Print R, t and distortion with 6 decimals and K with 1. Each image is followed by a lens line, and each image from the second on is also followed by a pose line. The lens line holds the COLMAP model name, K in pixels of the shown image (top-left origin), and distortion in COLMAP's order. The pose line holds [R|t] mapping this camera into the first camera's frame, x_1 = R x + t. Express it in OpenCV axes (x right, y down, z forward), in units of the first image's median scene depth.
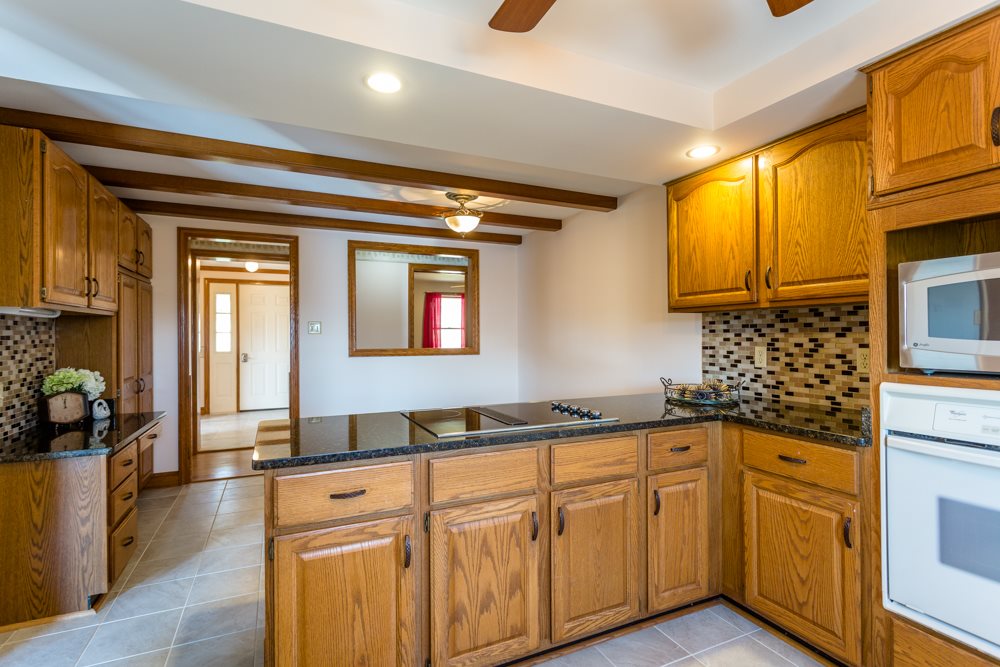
lens RADIAL K [[476.8, 0, 500.0], [0, 476.8, 333.5], [0, 0, 1]] dist [0.000706, 0.000318]
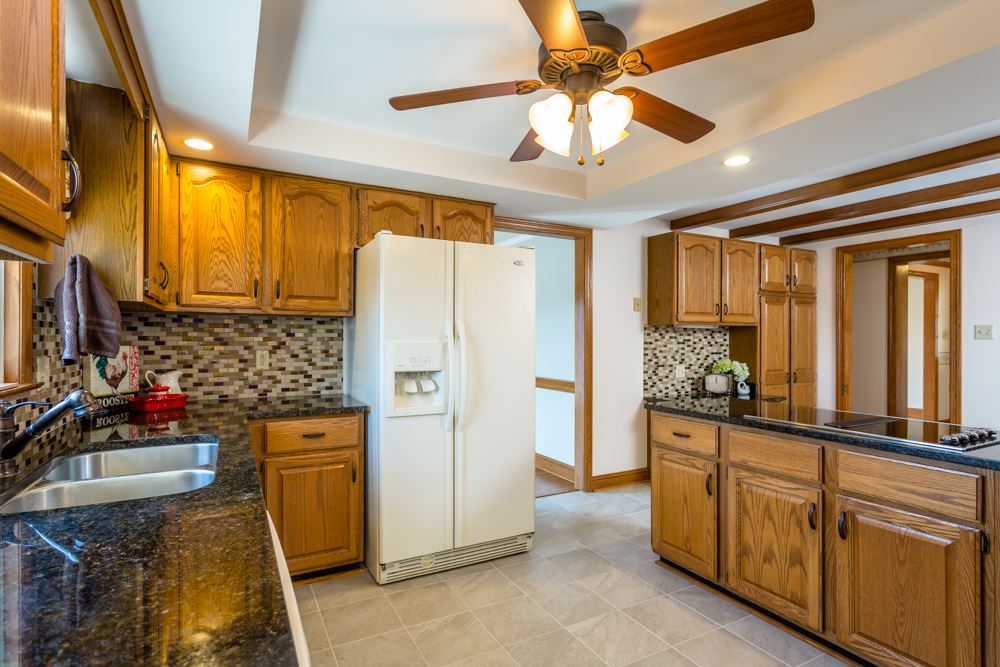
lens RADIAL K [[476.8, 0, 500.0], [0, 476.8, 333.5], [0, 0, 1]] dist [0.000706, 0.000318]
pose [[0.086452, -0.005553, -0.996241, 1.055776], [-0.001937, 0.999982, -0.005742, -0.007436], [0.996254, 0.002426, 0.086440, 0.178132]]
